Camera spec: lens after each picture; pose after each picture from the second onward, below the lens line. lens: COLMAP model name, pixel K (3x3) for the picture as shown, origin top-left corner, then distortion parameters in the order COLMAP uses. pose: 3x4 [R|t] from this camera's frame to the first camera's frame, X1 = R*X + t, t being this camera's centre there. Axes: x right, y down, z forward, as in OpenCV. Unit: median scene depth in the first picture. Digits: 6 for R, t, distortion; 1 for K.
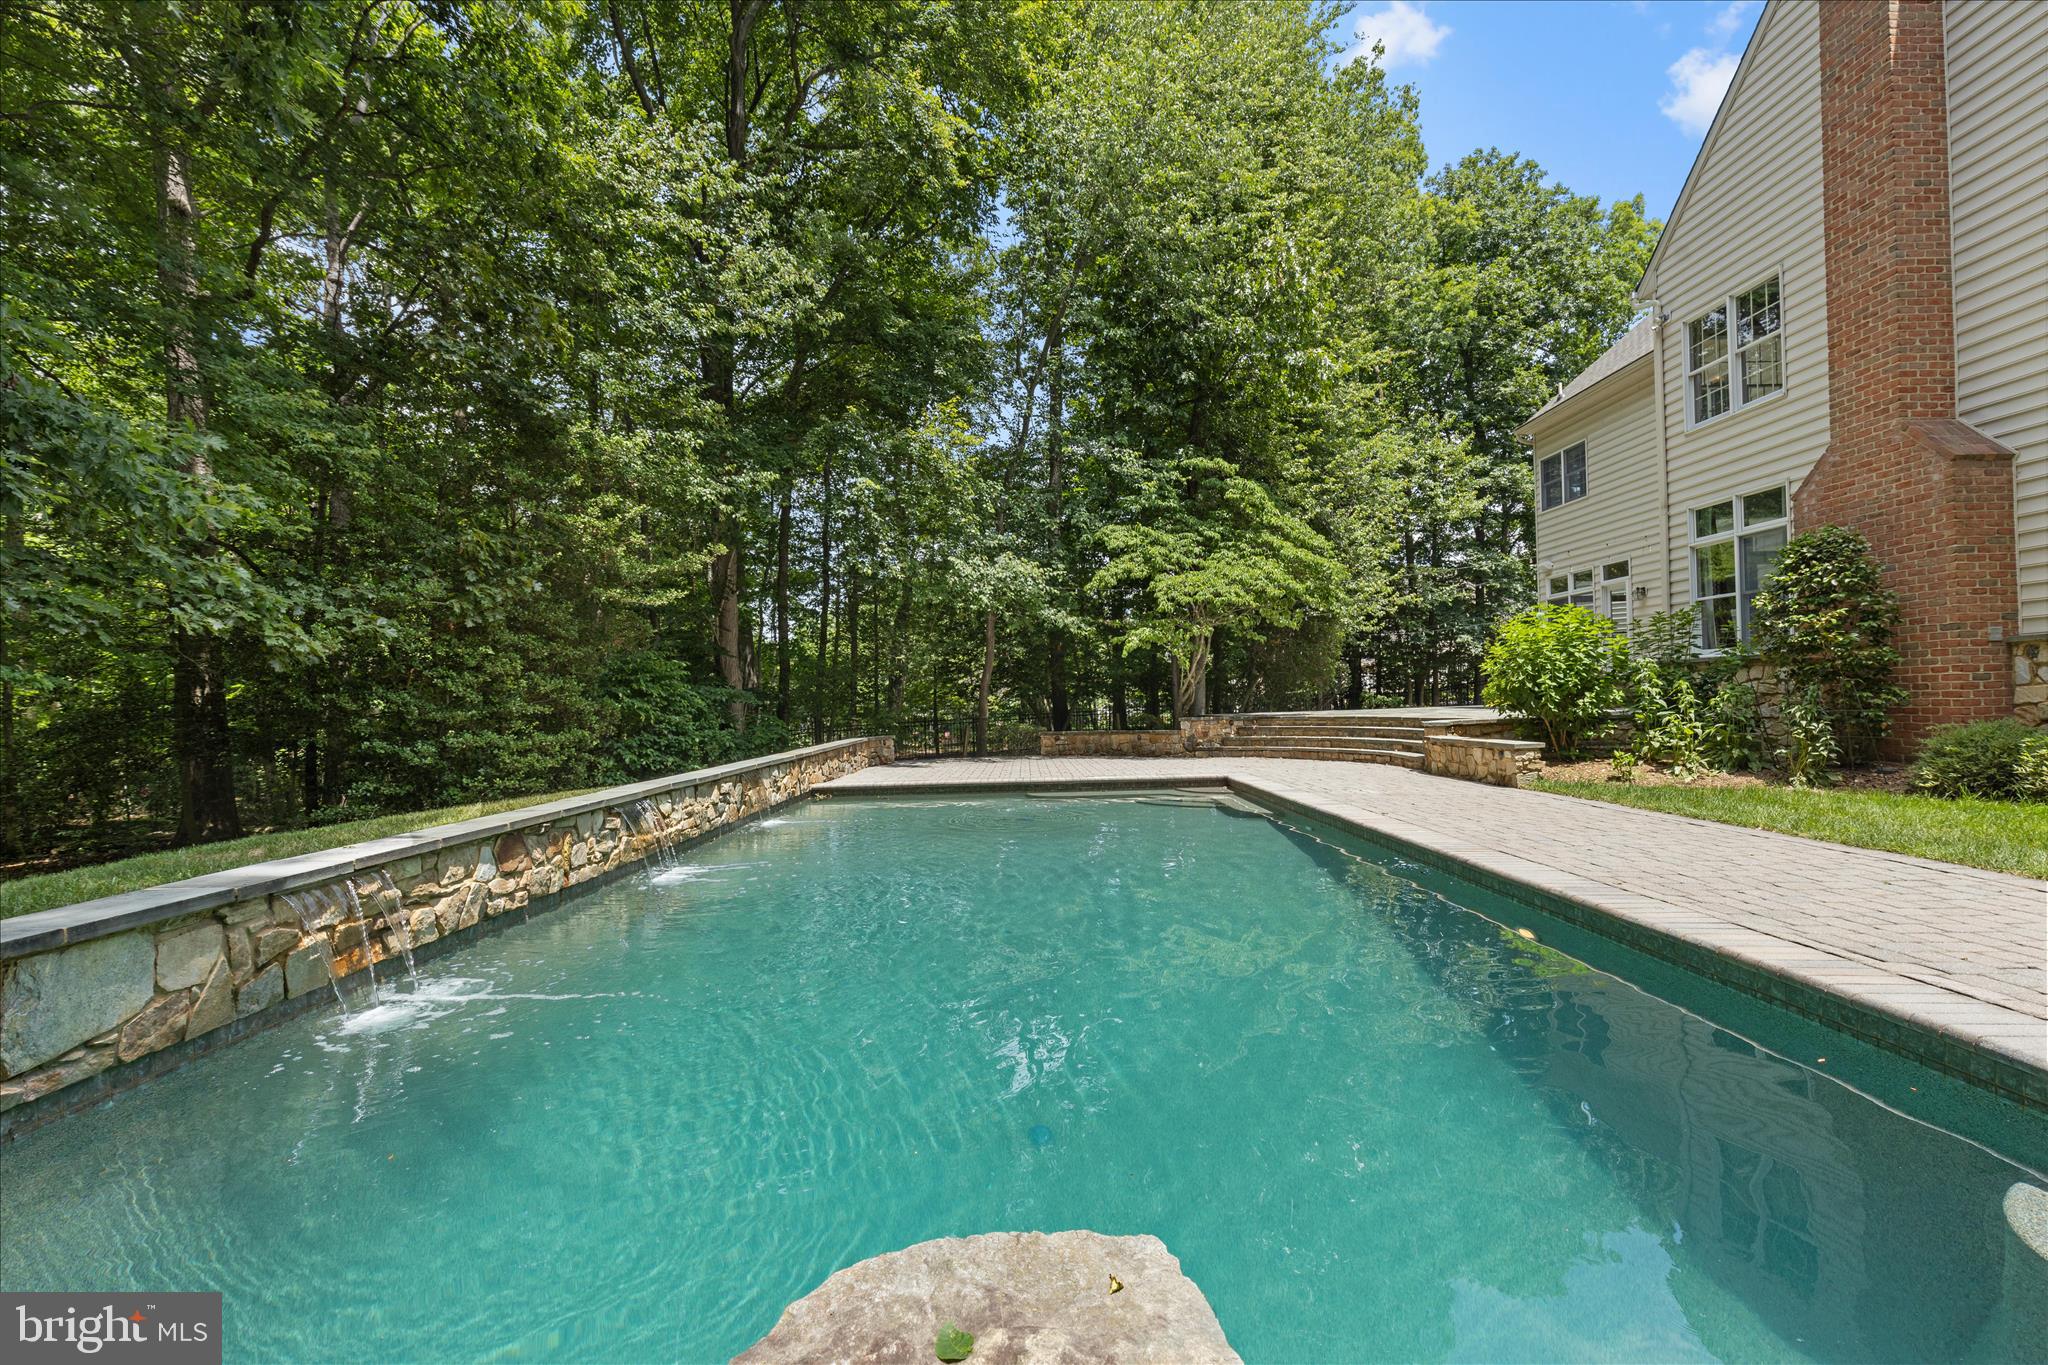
lens RADIAL K [[926.7, 0, 1041.0], [0, 926.7, 691.8], [0, 0, 1]] dist [-0.002452, -0.001428]
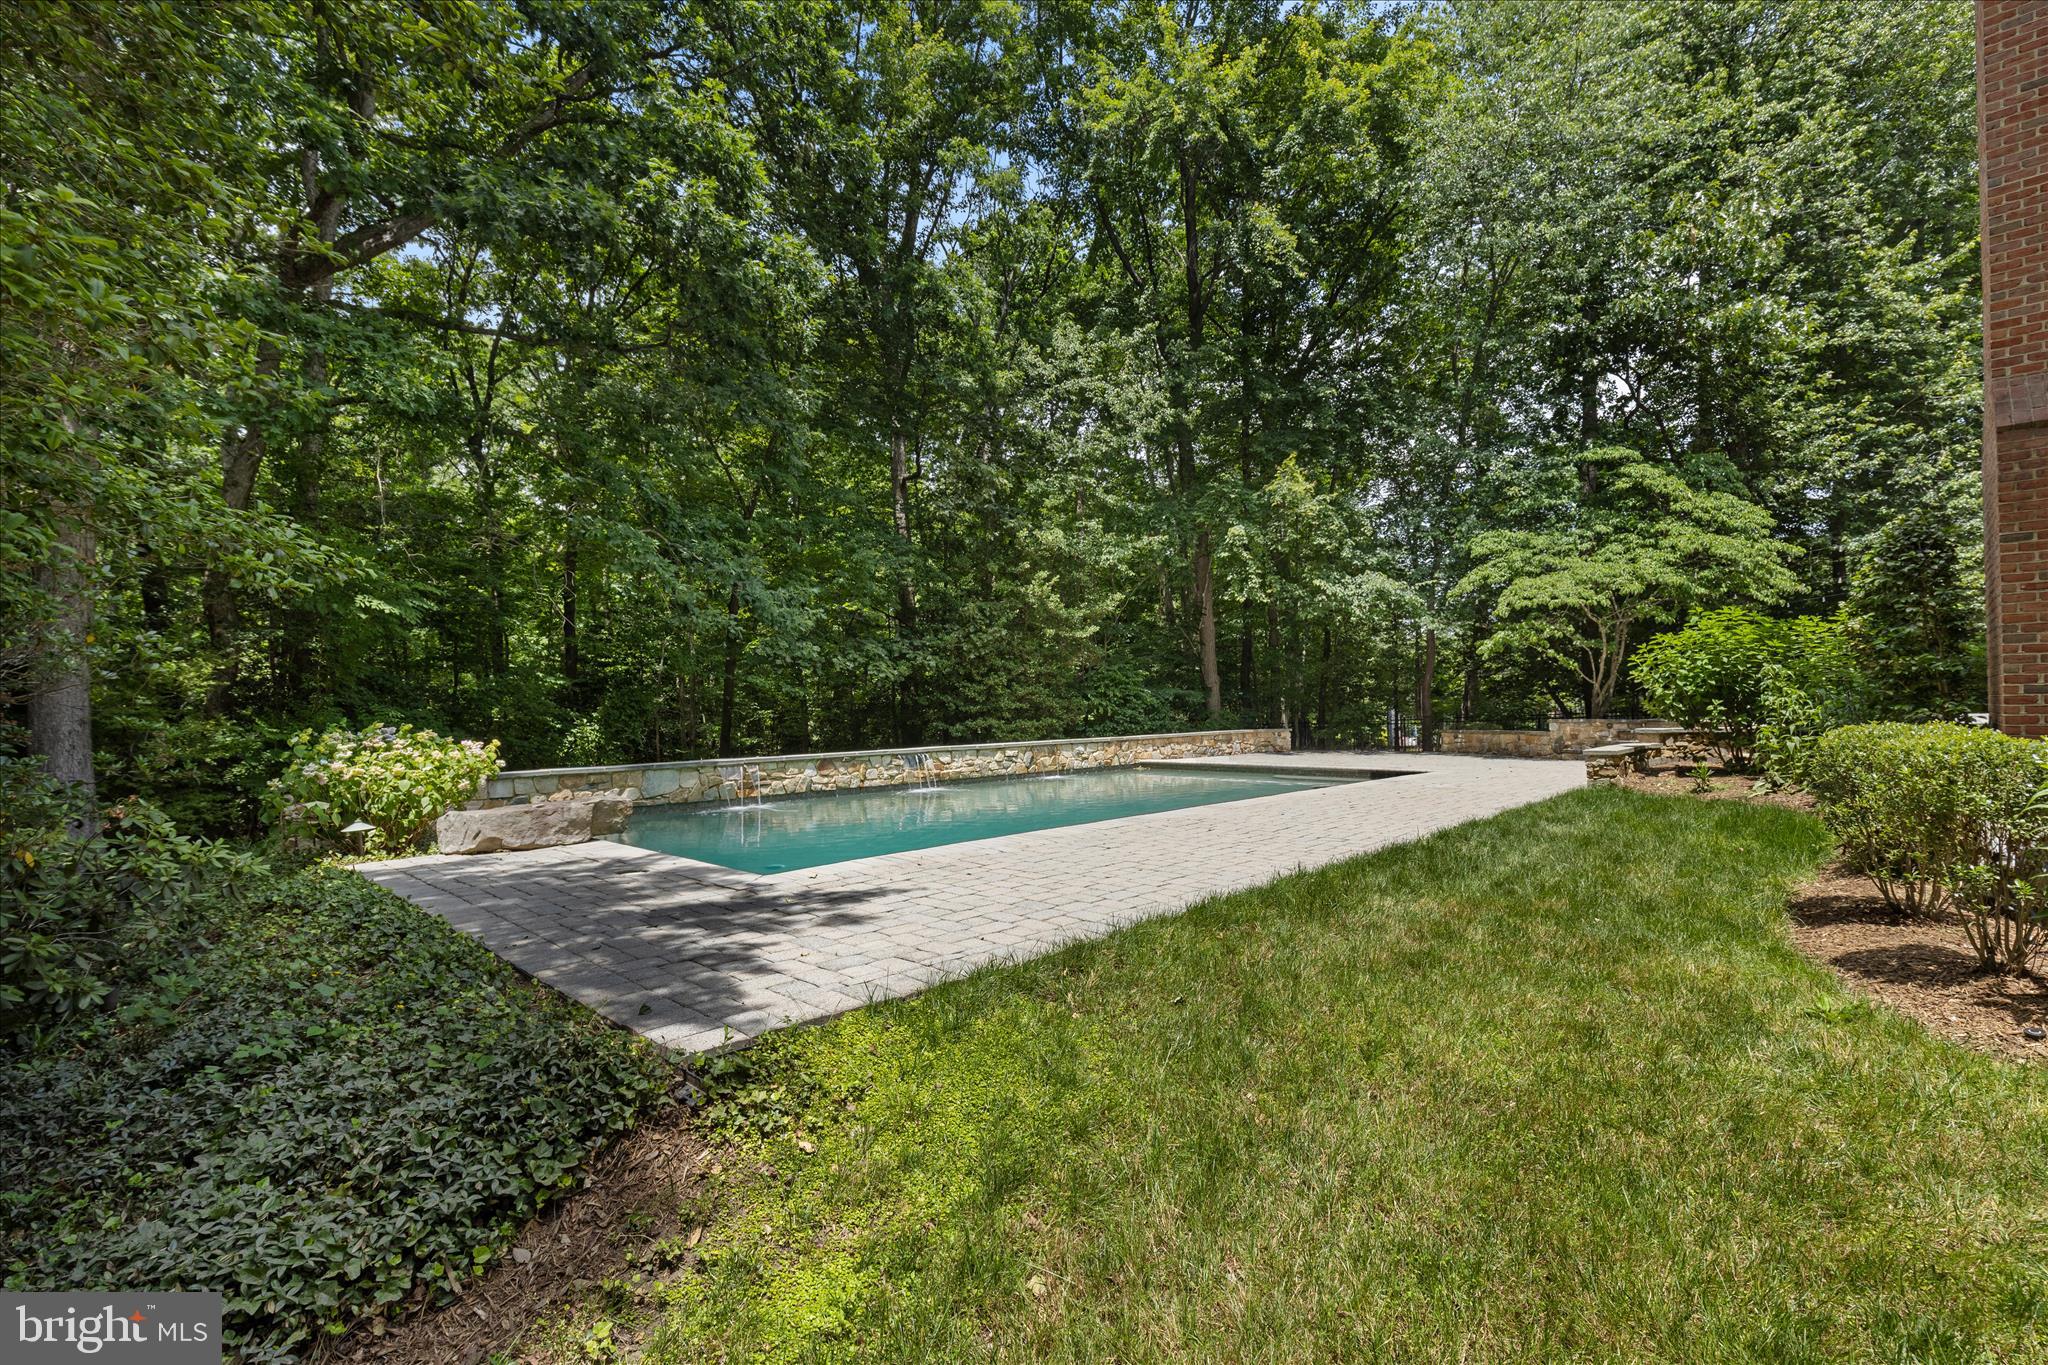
lens RADIAL K [[926.7, 0, 1019.6], [0, 926.7, 688.9], [0, 0, 1]] dist [-0.002452, -0.001428]
pose [[0.698138, -0.003626, -0.715954, 0.559432], [0.006225, 0.999980, 0.001005, -0.011265], [0.715936, -0.005158, 0.698147, -0.122399]]
